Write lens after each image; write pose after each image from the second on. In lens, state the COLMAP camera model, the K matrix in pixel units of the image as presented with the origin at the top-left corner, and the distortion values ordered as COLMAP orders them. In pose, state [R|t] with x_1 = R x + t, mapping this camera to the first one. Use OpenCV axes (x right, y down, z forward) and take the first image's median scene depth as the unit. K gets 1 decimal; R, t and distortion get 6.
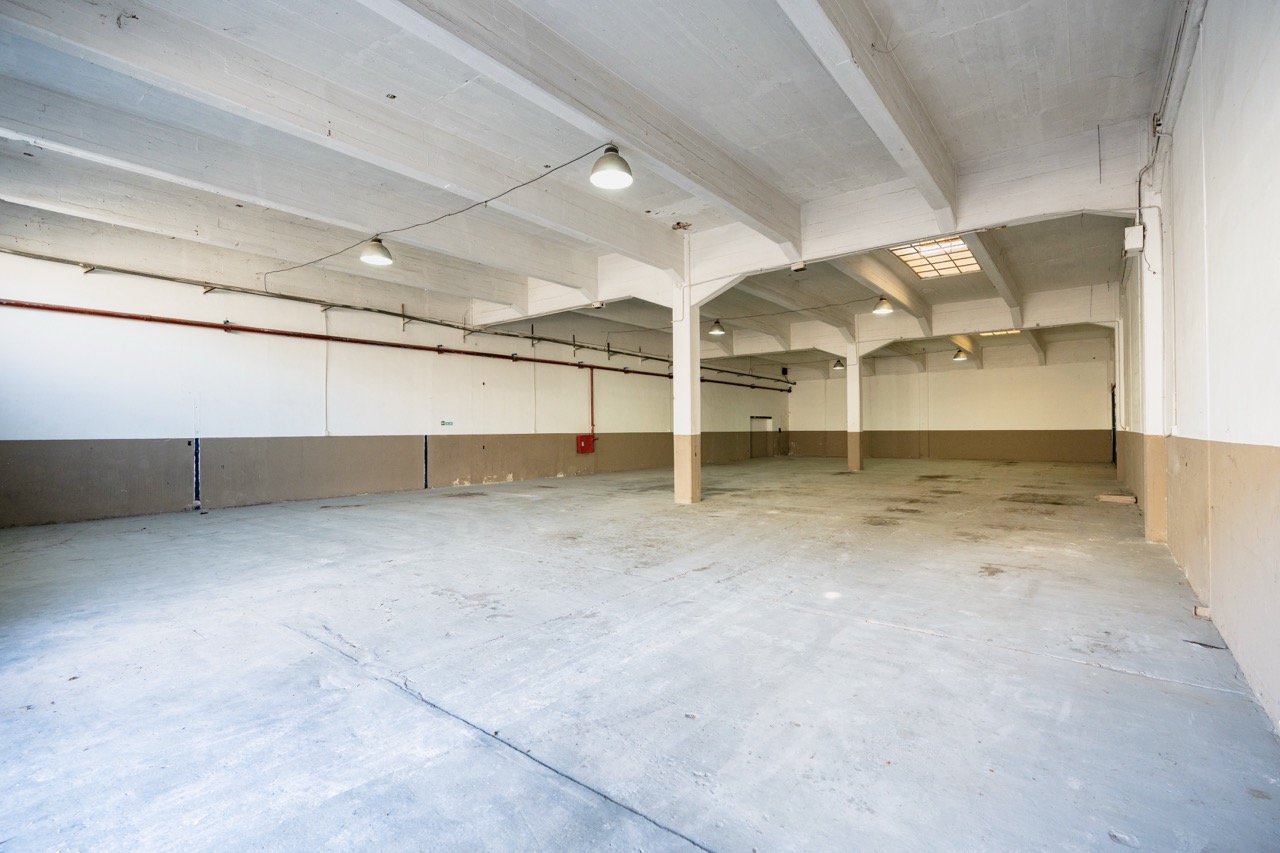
lens RADIAL K [[577.4, 0, 640.0], [0, 577.4, 423.5], [0, 0, 1]] dist [-0.004738, -0.000278]
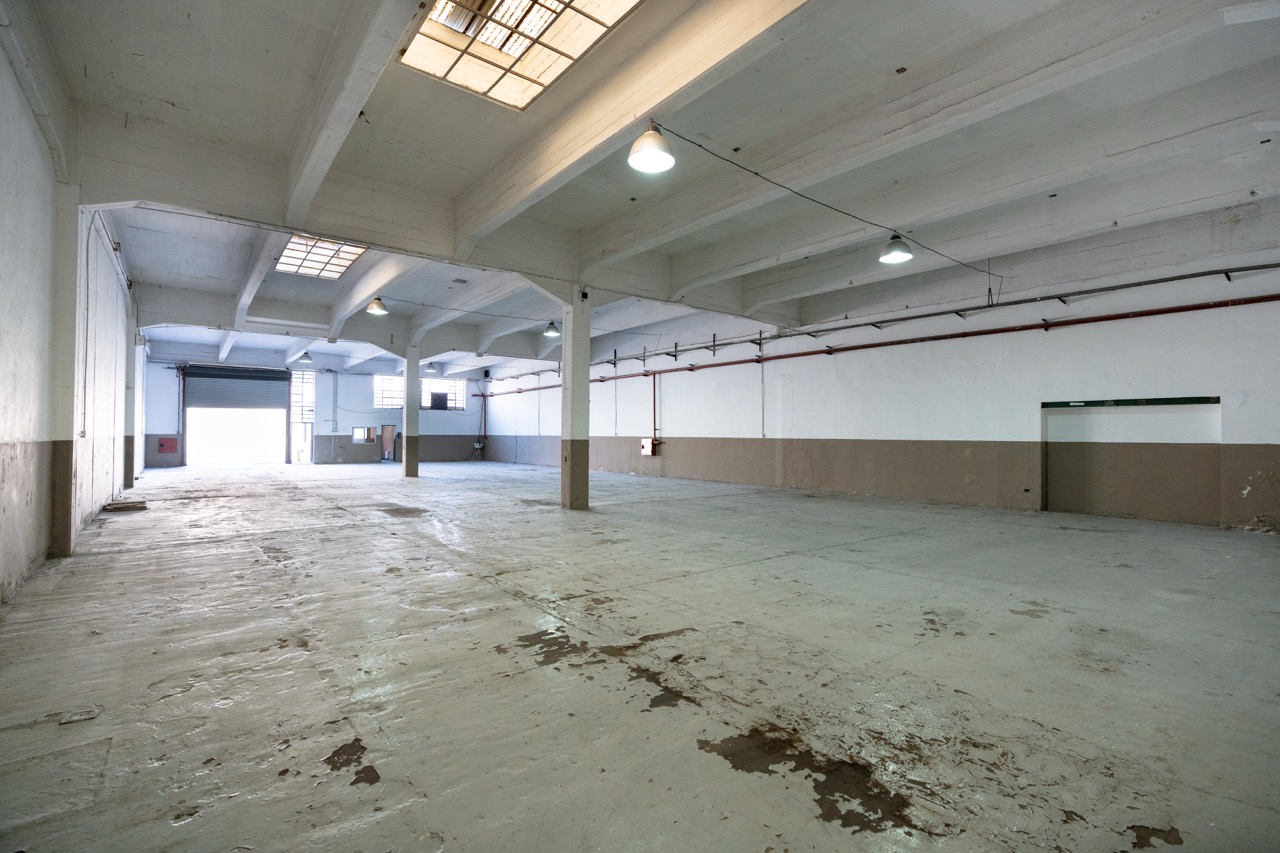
lens RADIAL K [[577.4, 0, 640.3], [0, 577.4, 427.8], [0, 0, 1]] dist [-0.004738, -0.000278]
pose [[-0.235587, -0.003028, -0.971849, 0.900602], [0.011074, 0.999922, -0.005800, 0.005001], [0.971790, -0.012129, -0.235535, 1.186997]]
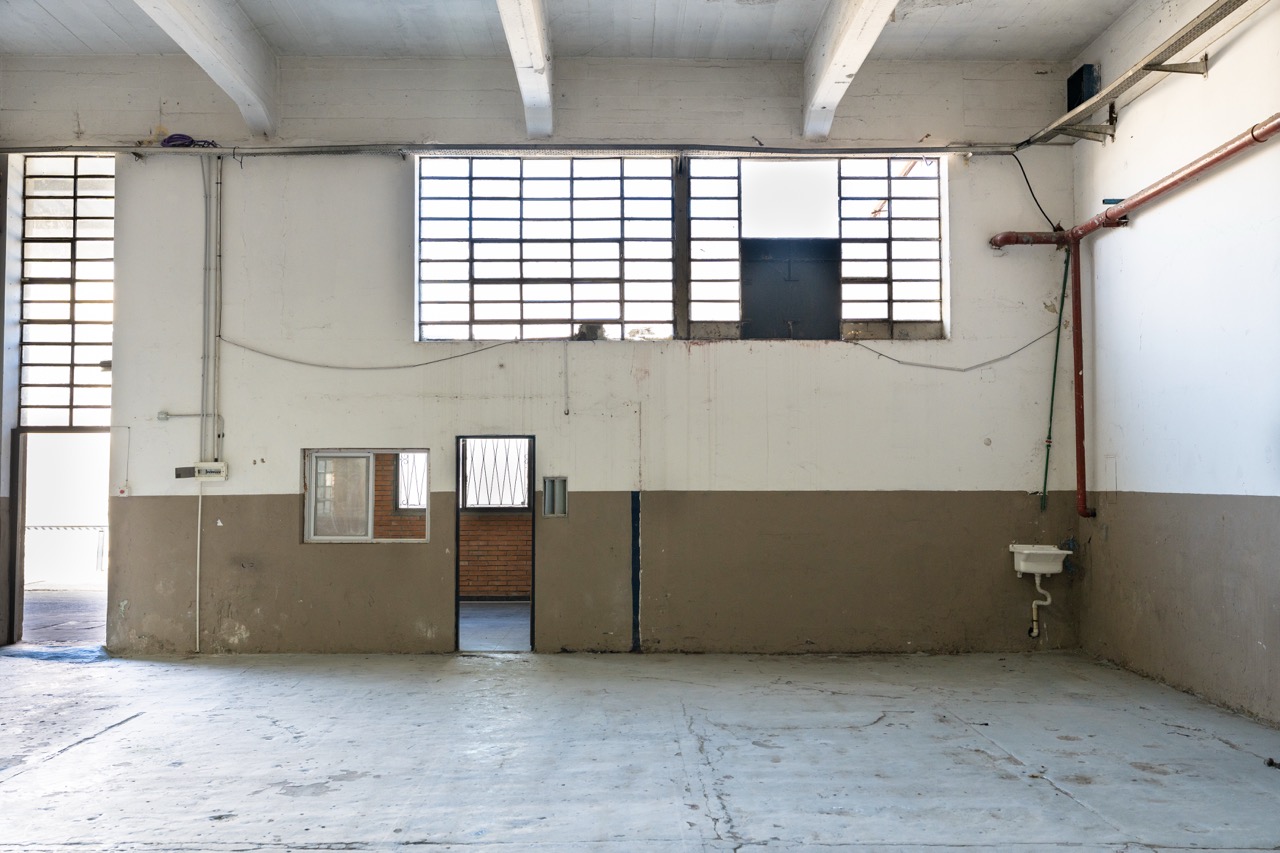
lens RADIAL K [[1152.3, 0, 640.4], [0, 1152.3, 421.9], [0, 0, 1]] dist [0.004114, 0.002805]
pose [[-0.782215, -0.018945, -0.622720, -0.618824], [0.016999, 0.998516, -0.051731, 0.003257], [0.622777, -0.051050, -0.780732, 0.384943]]
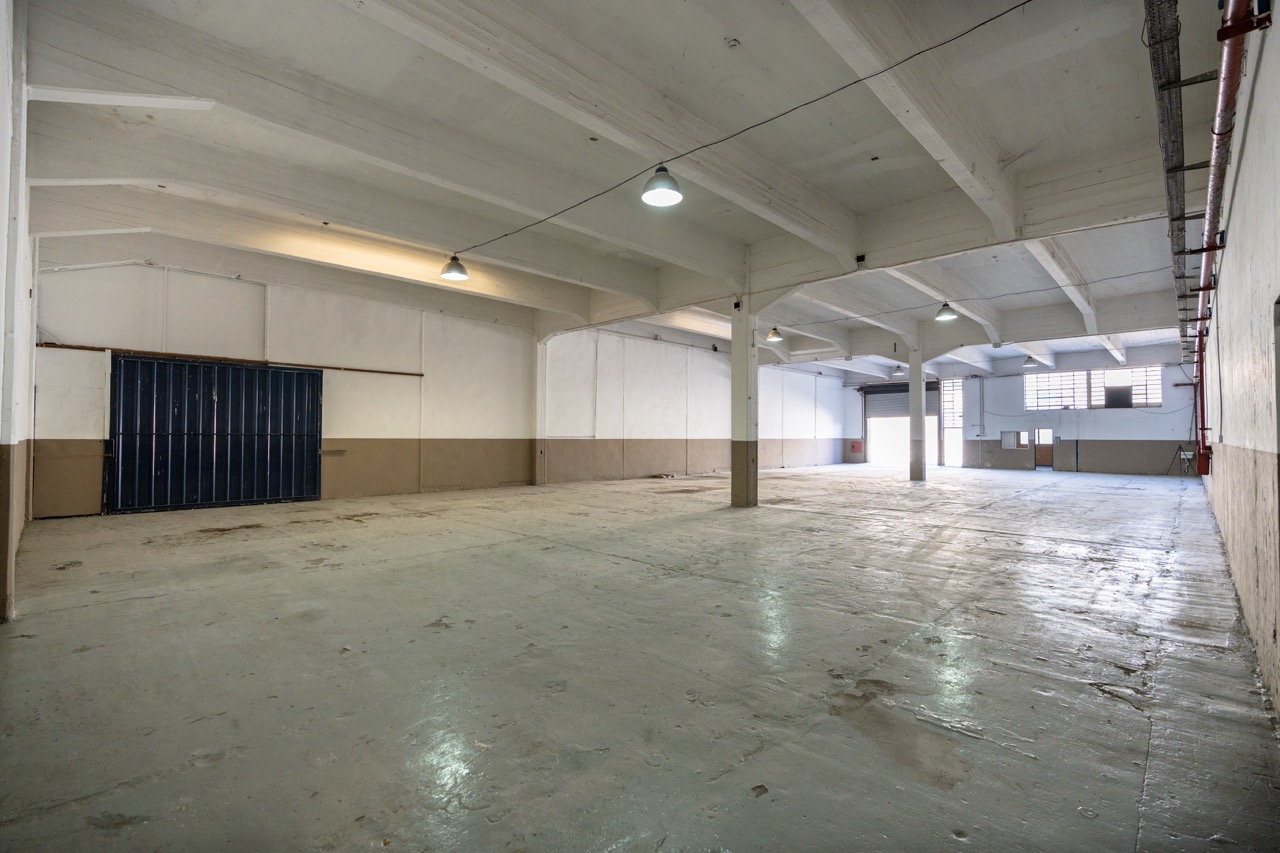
lens RADIAL K [[577.4, 0, 646.5], [0, 577.4, 423.8], [0, 0, 1]] dist [-0.004738, -0.000278]
pose [[-0.995191, 0.007340, 0.097680, 0.138578], [0.003755, 0.999314, -0.036841, 0.022162], [-0.097884, -0.036297, -0.994536, 1.819848]]
